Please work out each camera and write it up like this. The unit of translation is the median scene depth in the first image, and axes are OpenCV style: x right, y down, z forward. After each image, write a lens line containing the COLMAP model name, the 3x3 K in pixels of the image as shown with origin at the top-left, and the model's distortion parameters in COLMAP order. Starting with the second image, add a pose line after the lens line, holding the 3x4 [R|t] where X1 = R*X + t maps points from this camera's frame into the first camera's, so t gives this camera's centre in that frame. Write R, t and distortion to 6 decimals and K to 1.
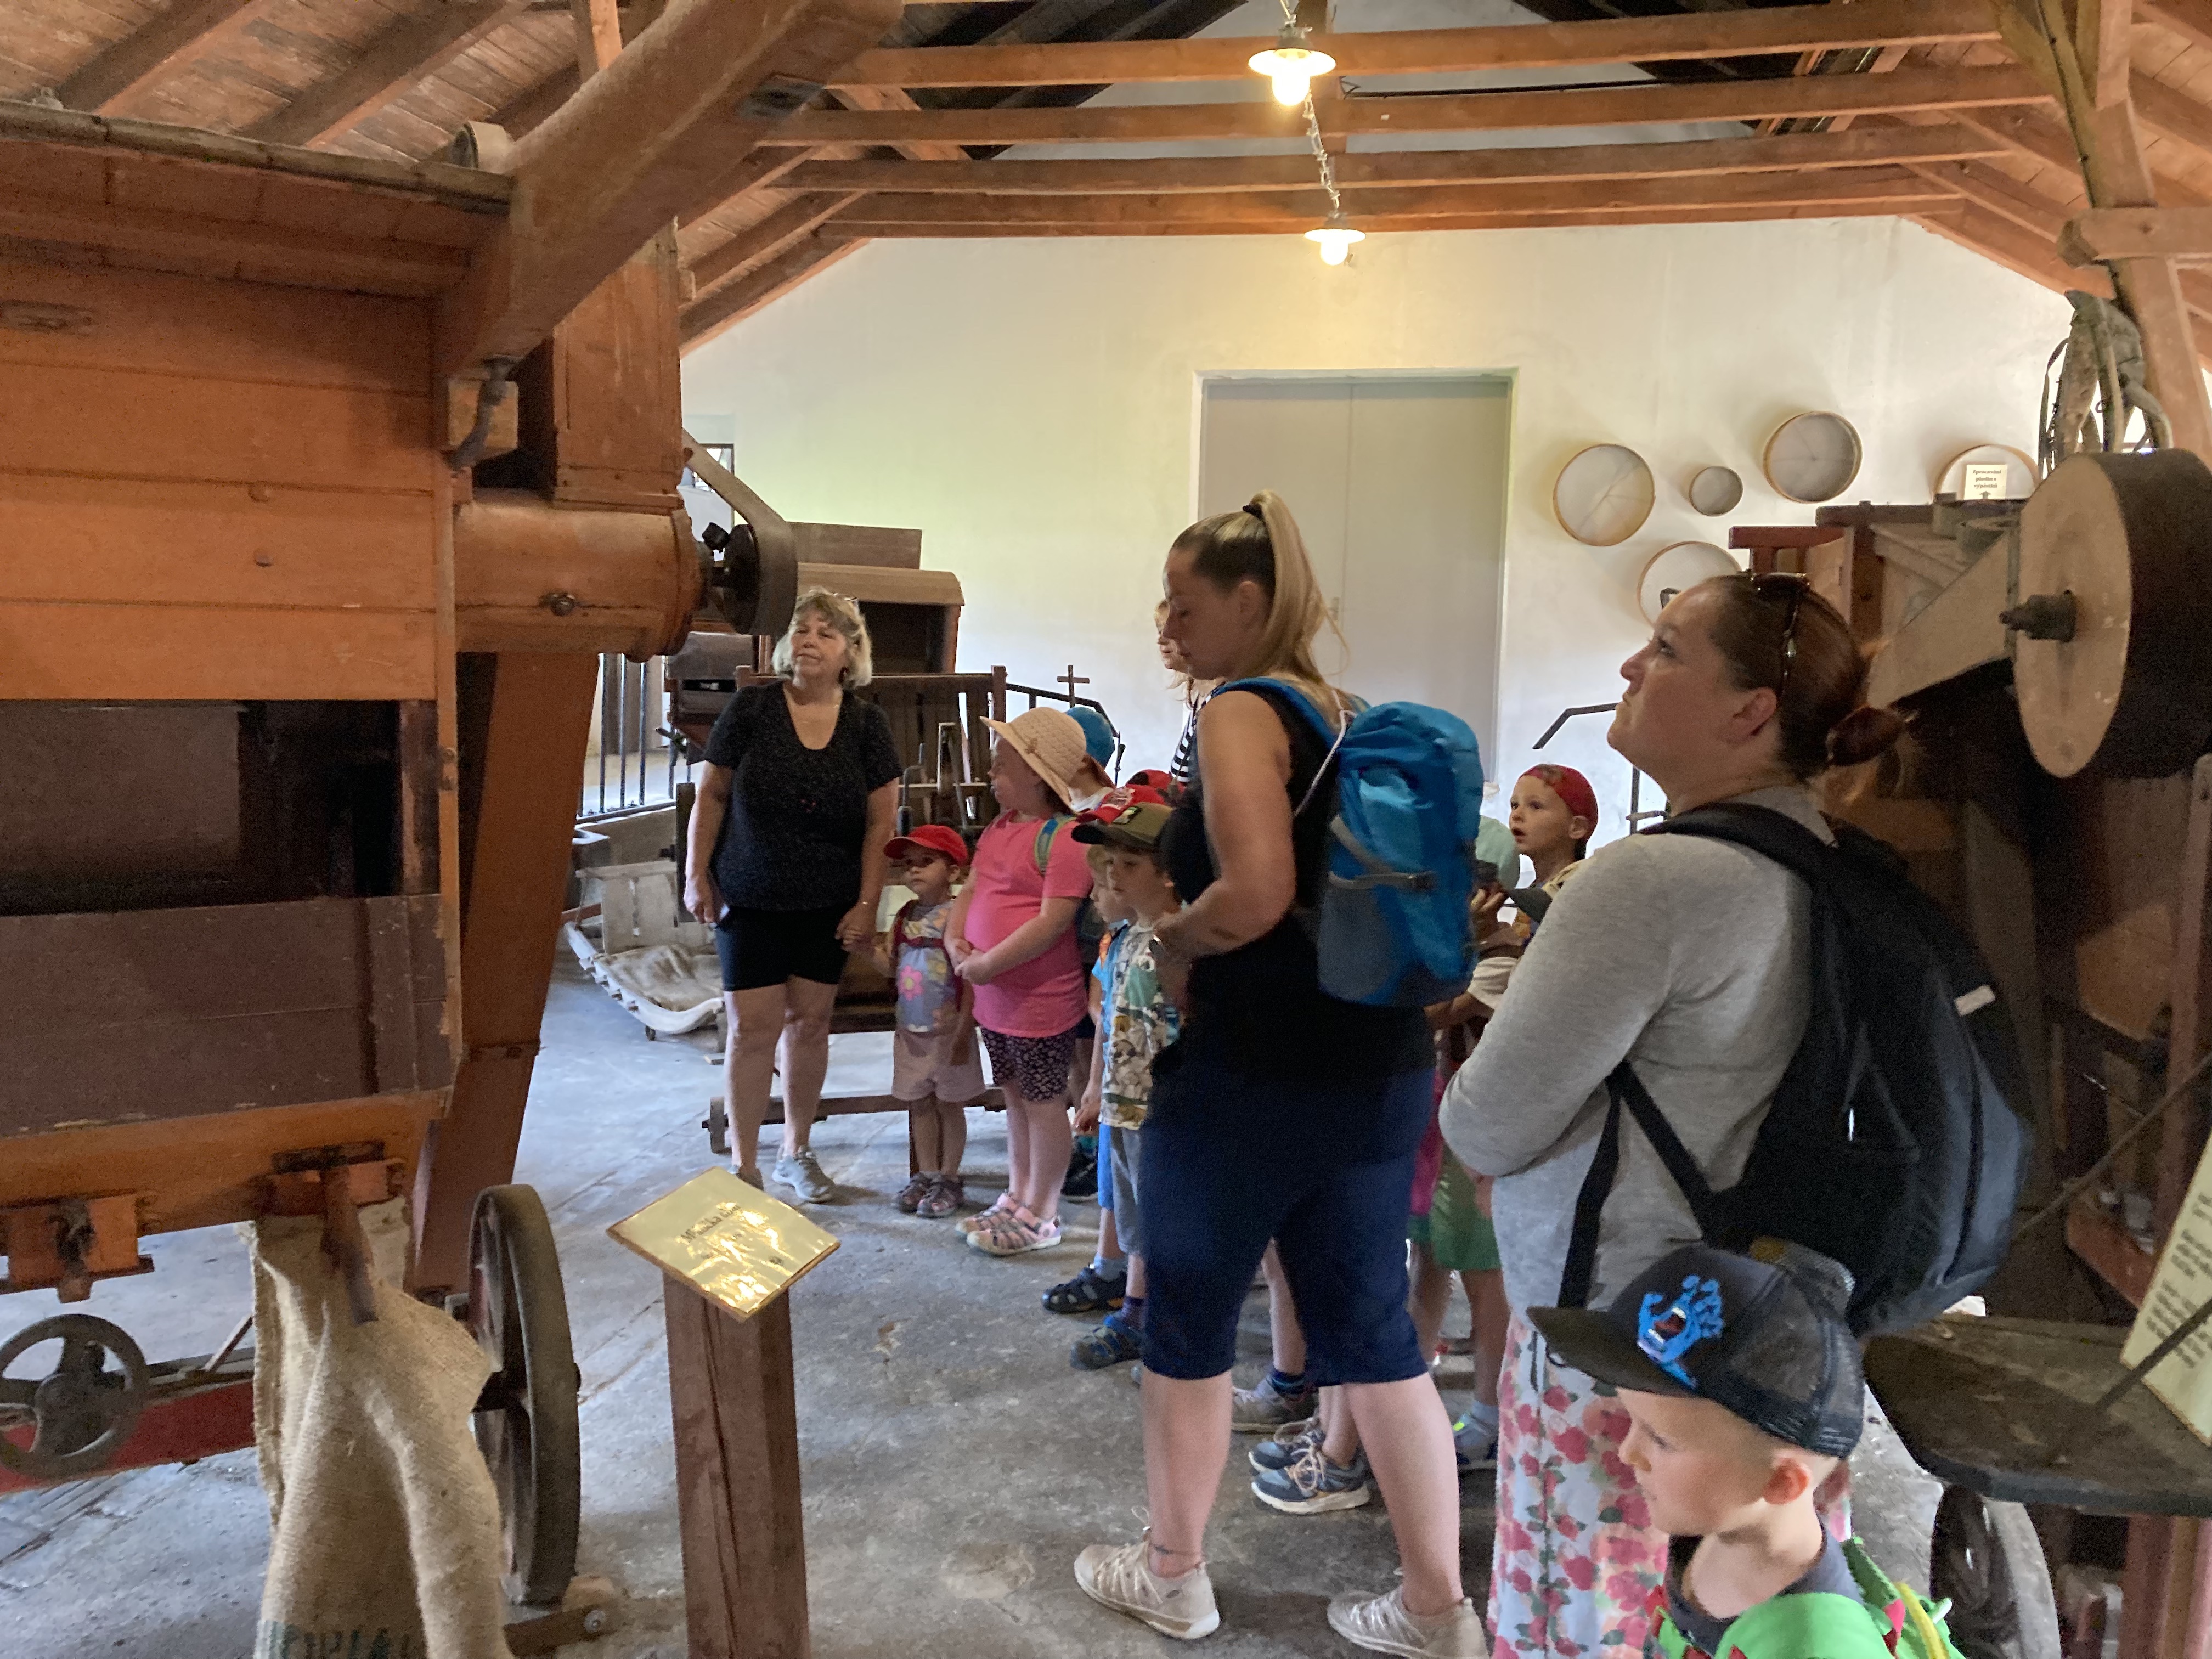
lens RADIAL K [[1803.2, 0, 1102.7], [0, 1803.2, 826.2], [0, 0, 1]] dist [0.006248, -0.027495]
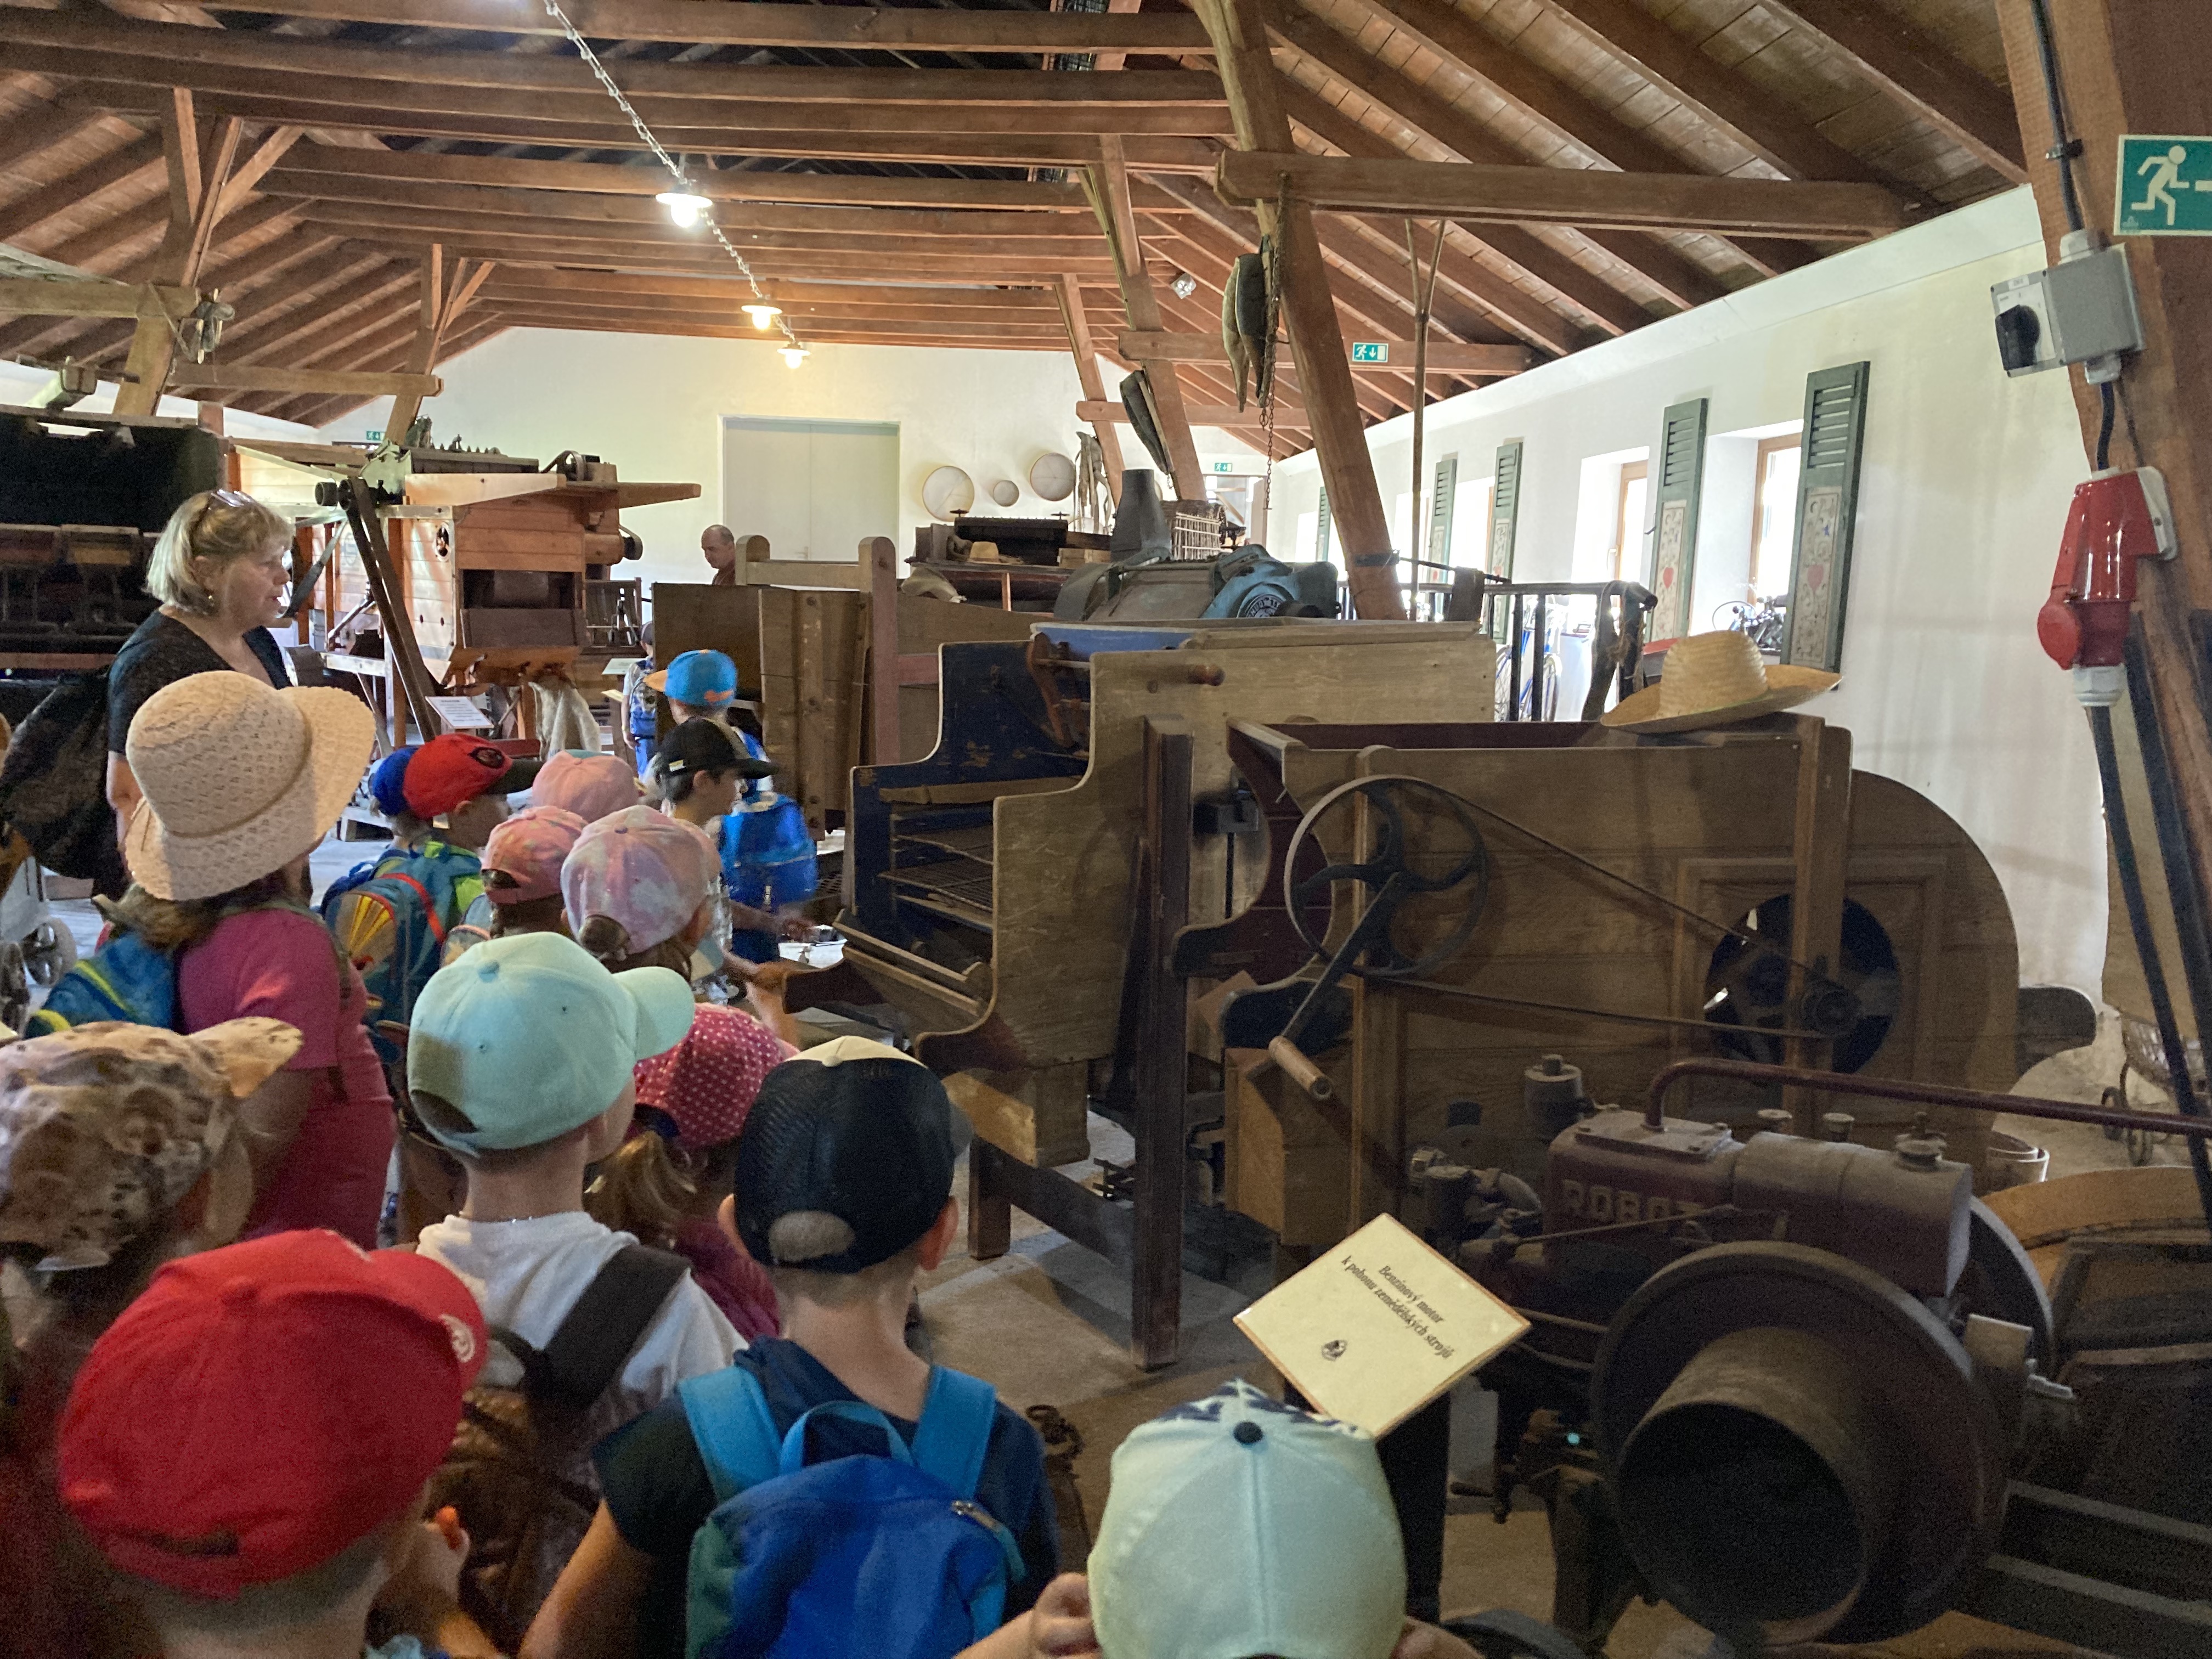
lens RADIAL K [[1803.2, 0, 1107.2], [0, 1803.2, 834.0], [0, 0, 1]] dist [0.006248, -0.027495]
pose [[0.965529, -0.031447, 0.258389, -0.050790], [0.022627, 0.999058, 0.037039, 0.097442], [-0.259311, -0.029916, 0.965331, -0.820371]]
